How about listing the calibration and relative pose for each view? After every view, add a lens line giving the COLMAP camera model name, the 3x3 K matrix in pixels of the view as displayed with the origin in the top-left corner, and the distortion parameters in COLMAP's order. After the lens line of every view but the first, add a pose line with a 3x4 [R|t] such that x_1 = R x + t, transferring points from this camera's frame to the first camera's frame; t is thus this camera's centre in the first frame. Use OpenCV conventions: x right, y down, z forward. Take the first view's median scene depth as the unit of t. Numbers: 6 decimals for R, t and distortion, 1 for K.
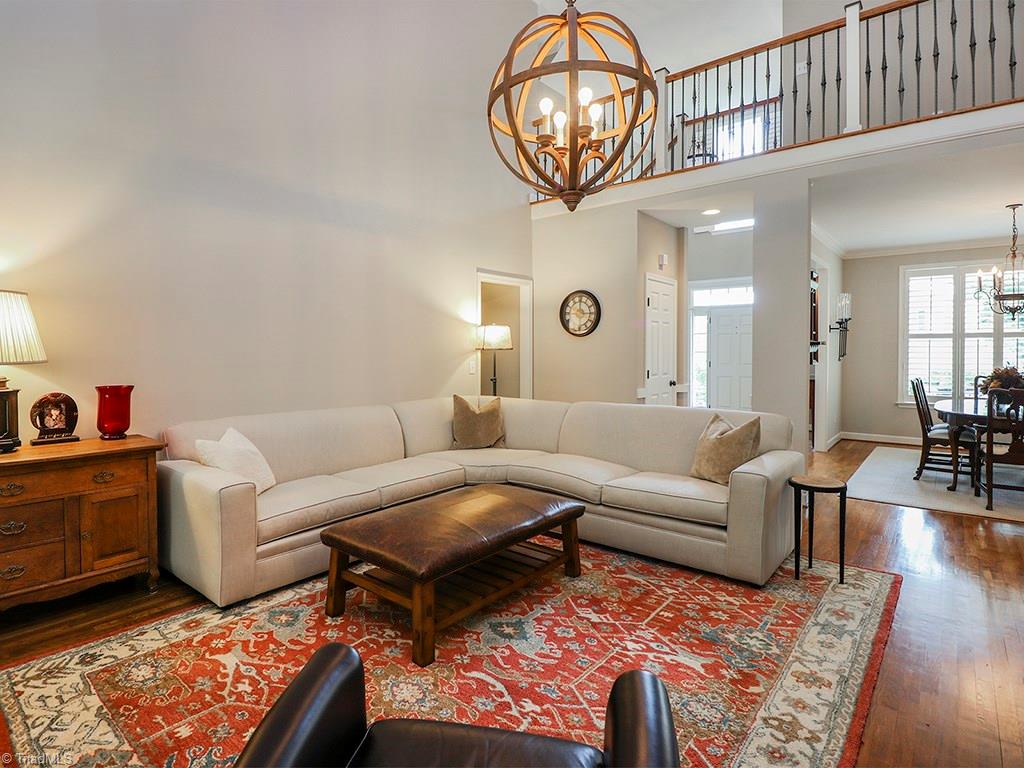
lens RADIAL K [[547.9, 0, 496.4], [0, 547.9, 355.6], [0, 0, 1]] dist [-0.001536, -0.009799]
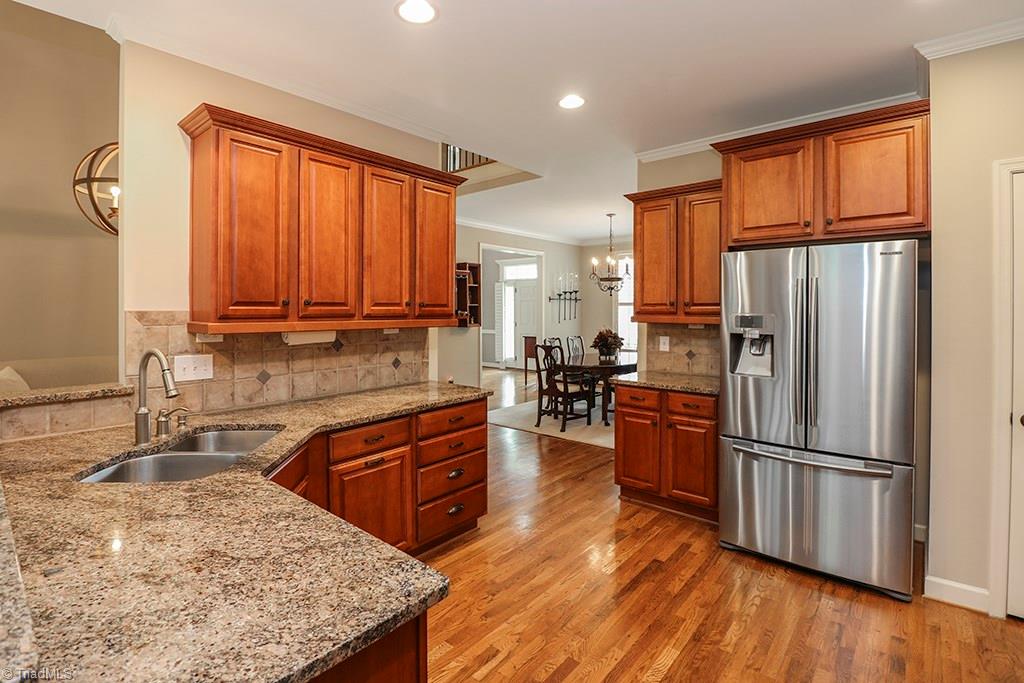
lens RADIAL K [[484.5, 0, 481.4], [0, 484.5, 314.3], [0, 0, 1]] dist [-0.016110, -0.004601]
pose [[0.998795, -0.000426, -0.049069, 1.449157], [0.000689, 0.999986, 0.005336, -0.053267], [0.049066, -0.005363, 0.998781, -0.563299]]
